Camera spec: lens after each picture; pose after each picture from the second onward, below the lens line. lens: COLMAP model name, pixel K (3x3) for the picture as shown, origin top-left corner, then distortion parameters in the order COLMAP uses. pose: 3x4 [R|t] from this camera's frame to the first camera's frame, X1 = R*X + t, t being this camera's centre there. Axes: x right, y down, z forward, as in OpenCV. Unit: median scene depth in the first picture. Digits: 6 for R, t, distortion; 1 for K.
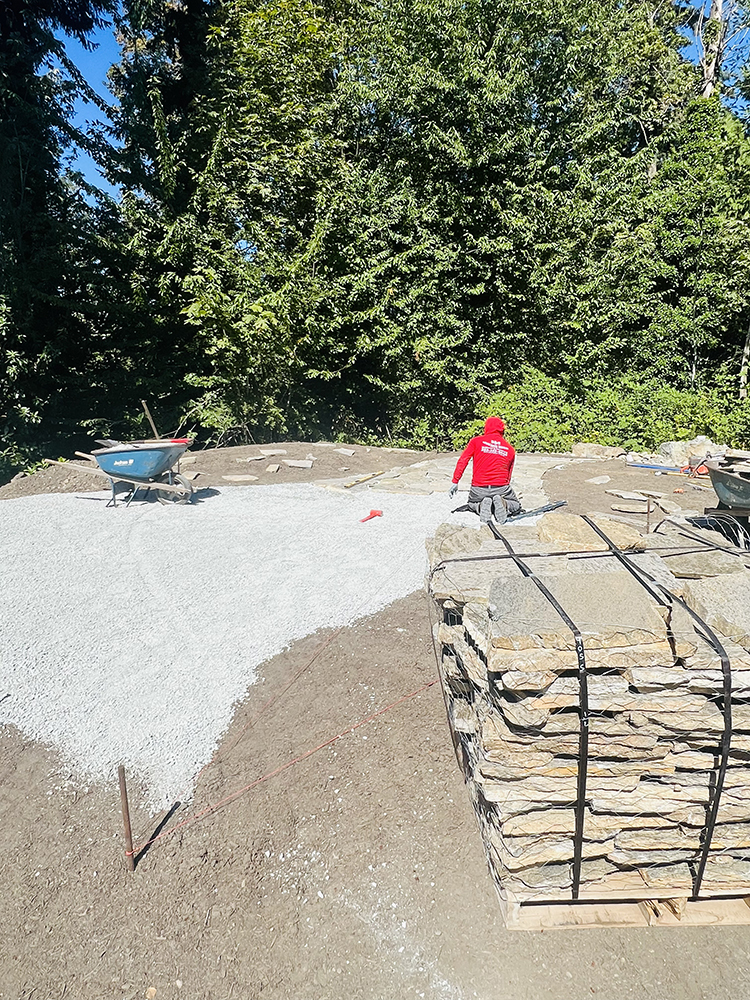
lens RADIAL K [[609.6, 0, 376.7], [0, 609.6, 503.8], [0, 0, 1]] dist [-0.007678, -0.000956]
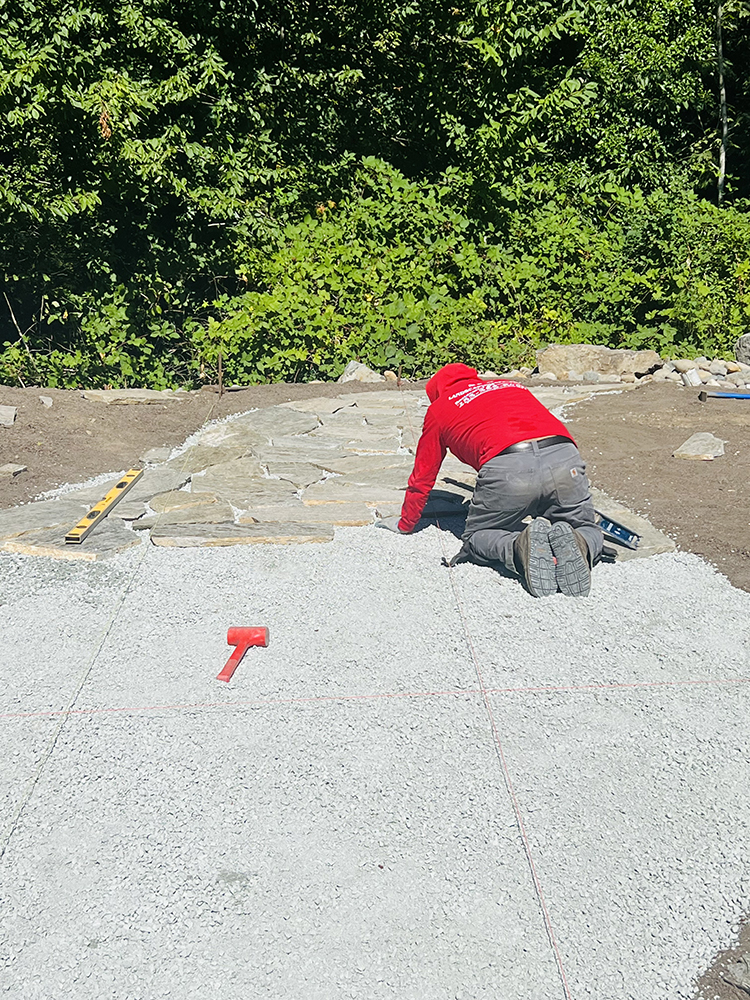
lens RADIAL K [[1398.1, 0, 374.2], [0, 1398.1, 497.3], [0, 0, 1]] dist [0.100067, 0.000000]
pose [[0.943739, -0.084370, 0.319746, -0.062650], [0.079610, 0.996434, 0.027954, -0.026961], [-0.320964, -0.000926, 0.947091, 0.126683]]
